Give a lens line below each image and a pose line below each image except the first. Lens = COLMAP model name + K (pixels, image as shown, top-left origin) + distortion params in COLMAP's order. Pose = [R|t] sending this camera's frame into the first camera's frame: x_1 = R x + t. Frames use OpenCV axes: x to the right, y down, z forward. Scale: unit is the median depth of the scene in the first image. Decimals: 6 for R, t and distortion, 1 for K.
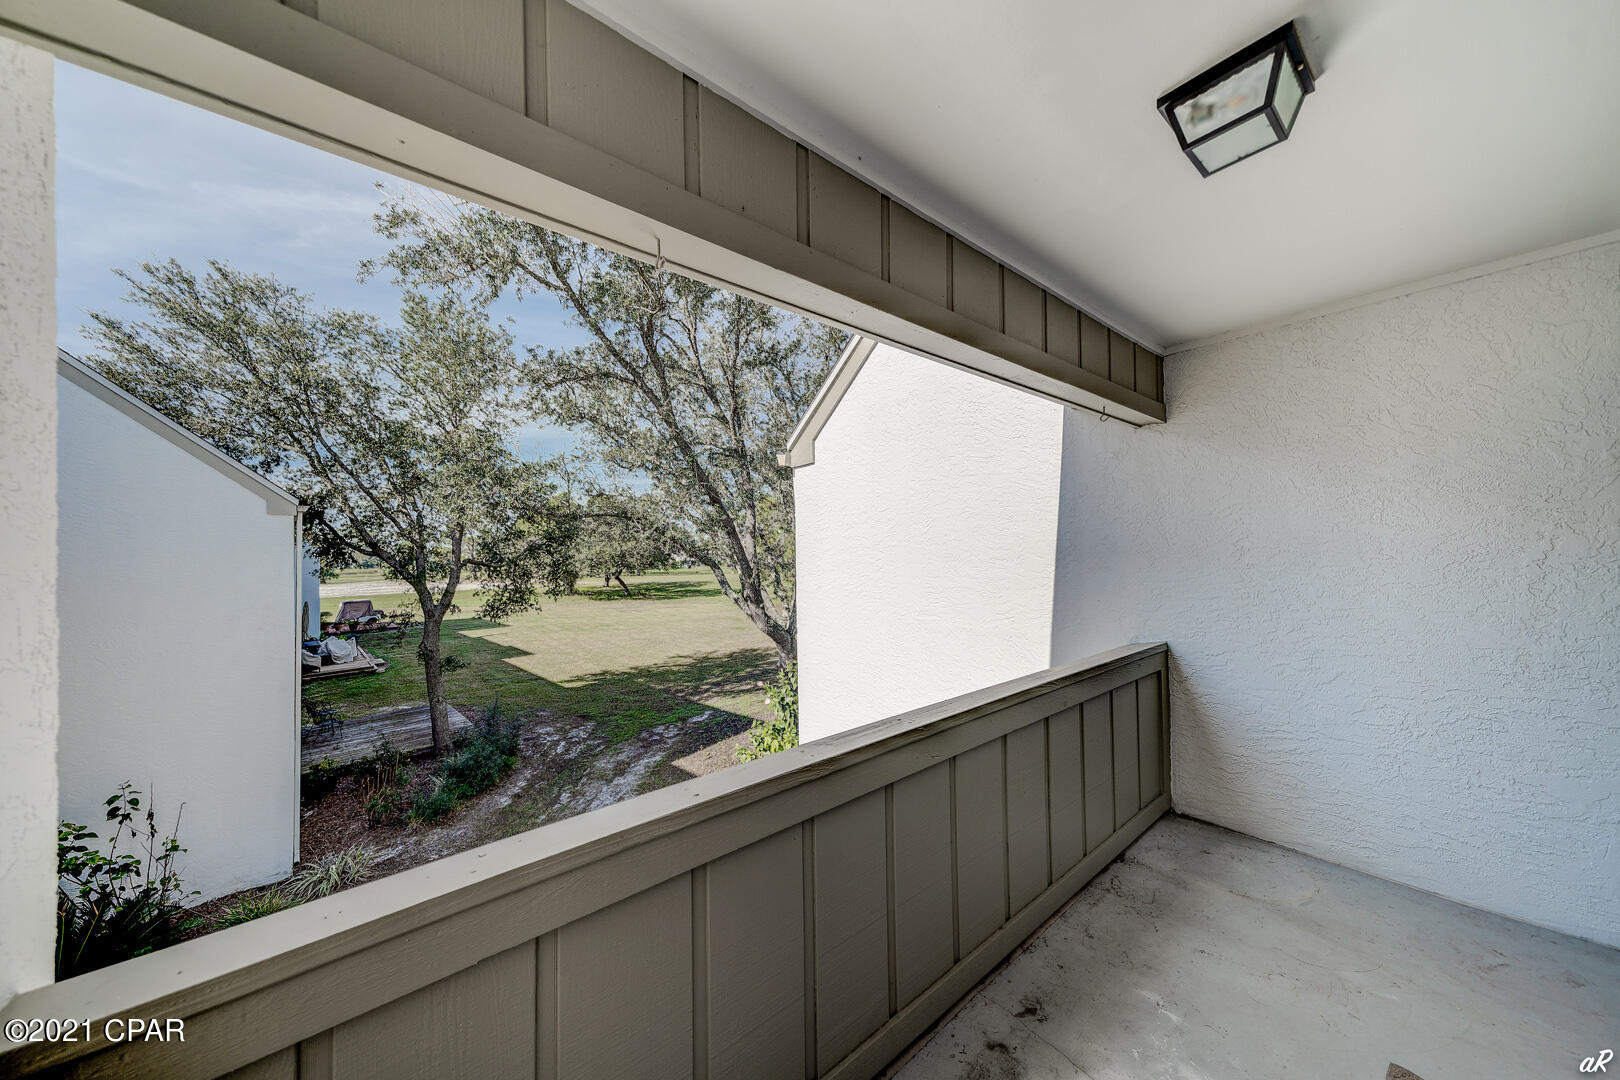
lens RADIAL K [[530.0, 0, 805.1], [0, 530.0, 546.2], [0, 0, 1]] dist [0.013858, 0.000006]
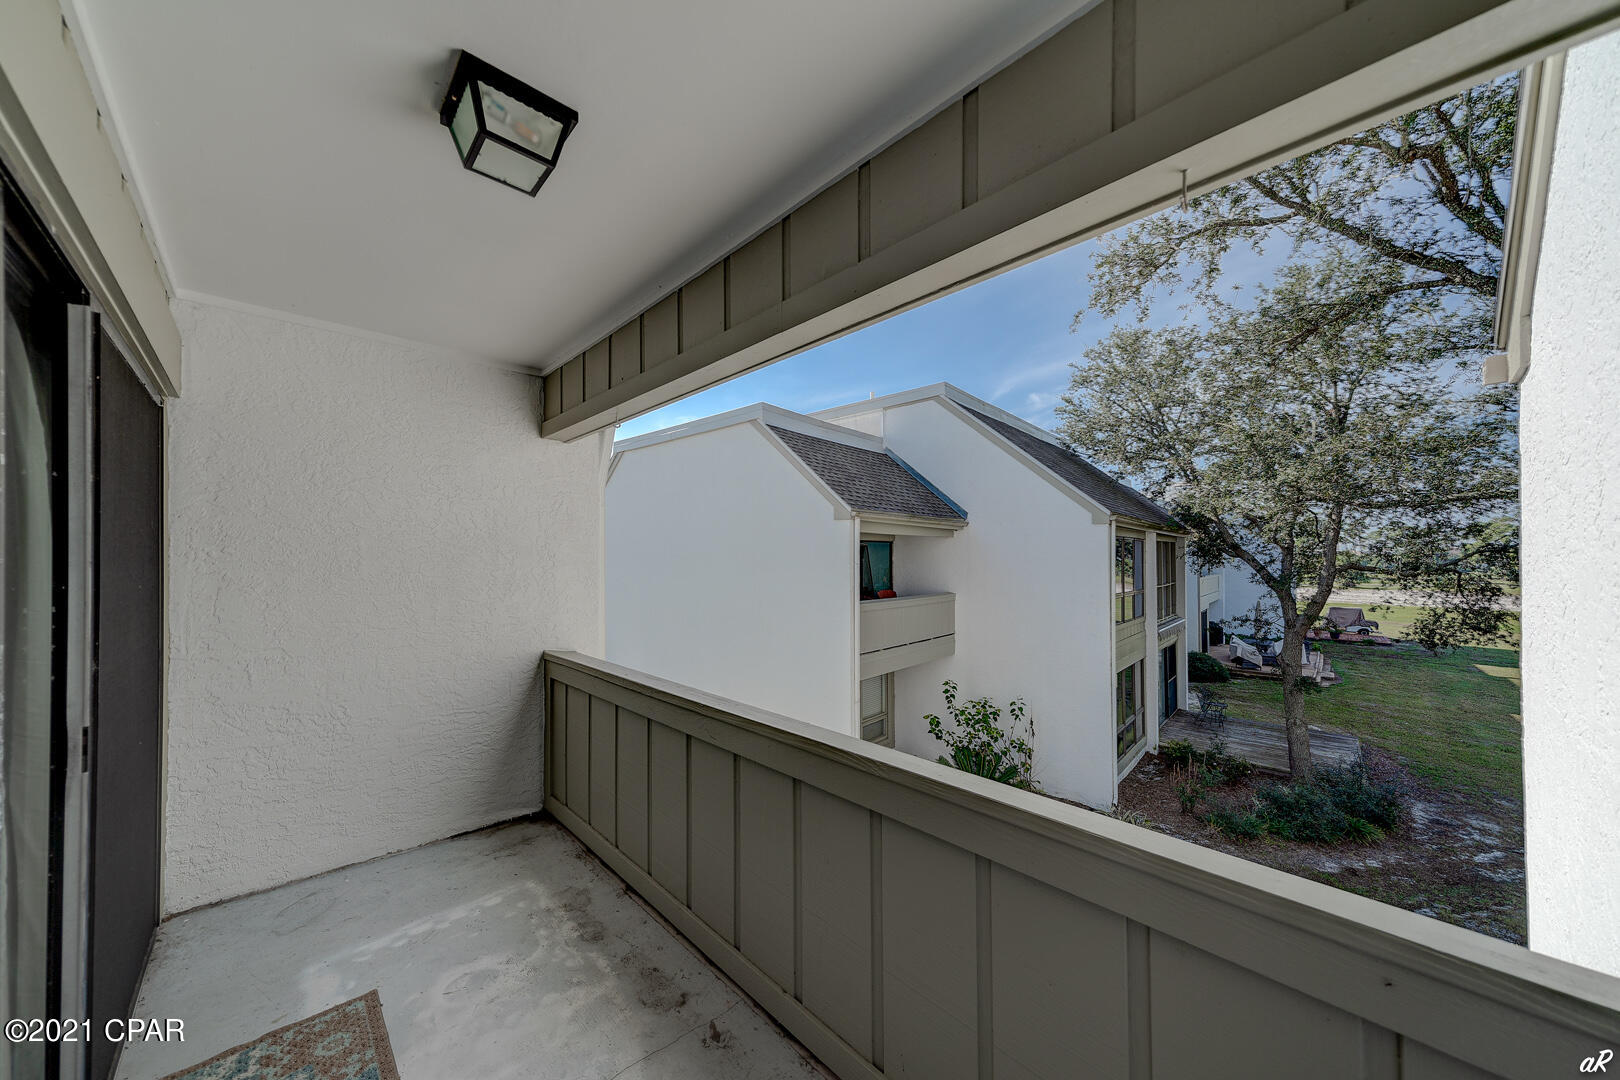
lens RADIAL K [[559.3, 0, 814.8], [0, 559.3, 547.5], [0, 0, 1]] dist [-0.001002, -0.000052]
pose [[0.070123, -0.000456, -0.997538, 0.195766], [0.000916, 1.000000, -0.000393, -0.002681], [0.997538, -0.000886, 0.070123, 0.150268]]
